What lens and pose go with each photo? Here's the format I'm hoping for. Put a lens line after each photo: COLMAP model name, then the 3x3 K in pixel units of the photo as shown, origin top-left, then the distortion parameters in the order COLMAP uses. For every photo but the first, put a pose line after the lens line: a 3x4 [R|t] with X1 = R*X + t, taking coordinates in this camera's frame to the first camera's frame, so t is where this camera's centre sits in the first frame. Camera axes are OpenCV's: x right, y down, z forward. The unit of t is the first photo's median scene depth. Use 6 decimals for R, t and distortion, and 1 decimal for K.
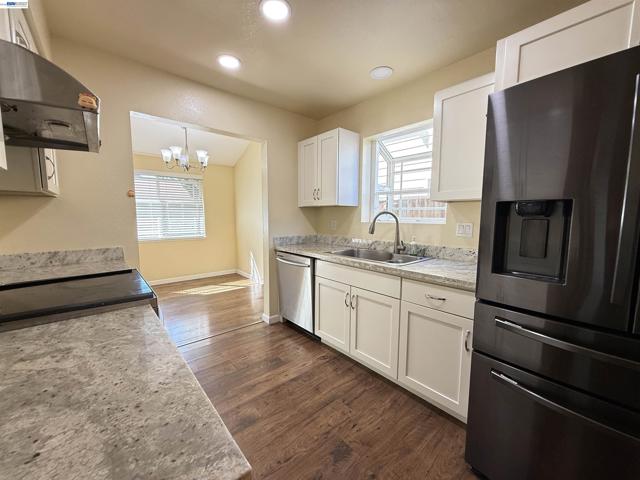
lens RADIAL K [[253.9, 0, 318.1], [0, 253.9, 240.3], [0, 0, 1]] dist [-0.000544, 0.000014]
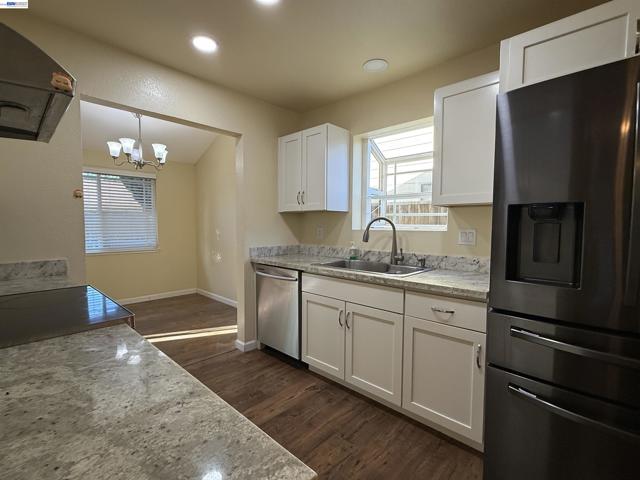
lens RADIAL K [[300.1, 0, 319.2], [0, 300.1, 241.1], [0, 0, 1]] dist [-0.000543, 0.000235]
pose [[0.995050, -0.003992, 0.099291, -0.055330], [0.008158, 0.999102, -0.041588, 0.012241], [-0.099035, 0.042192, 0.994189, -0.021980]]
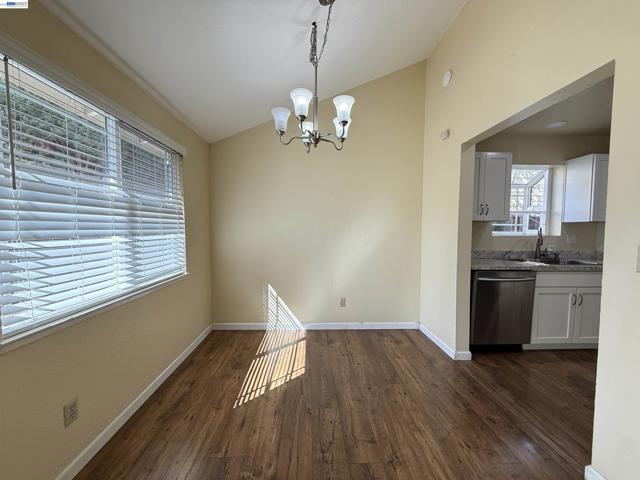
lens RADIAL K [[253.9, 0, 318.1], [0, 253.9, 240.3], [0, 0, 1]] dist [-0.000544, 0.000014]
pose [[0.625321, -0.039506, 0.779367, -1.421145], [0.072765, 0.997318, -0.007829, -0.115441], [-0.776968, 0.061607, 0.626519, 1.044024]]
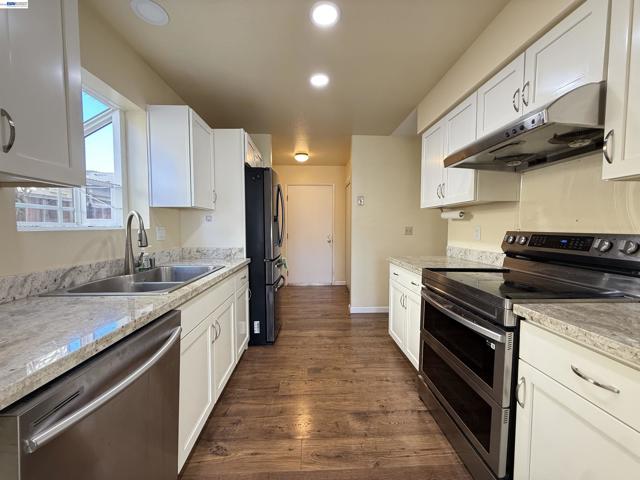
lens RADIAL K [[253.9, 0, 318.1], [0, 253.9, 240.3], [0, 0, 1]] dist [-0.000544, 0.000014]
pose [[-0.786175, -0.034022, 0.617066, -0.495752], [0.057696, 0.990082, 0.128097, -0.093076], [-0.615304, 0.136309, -0.776415, 1.192526]]
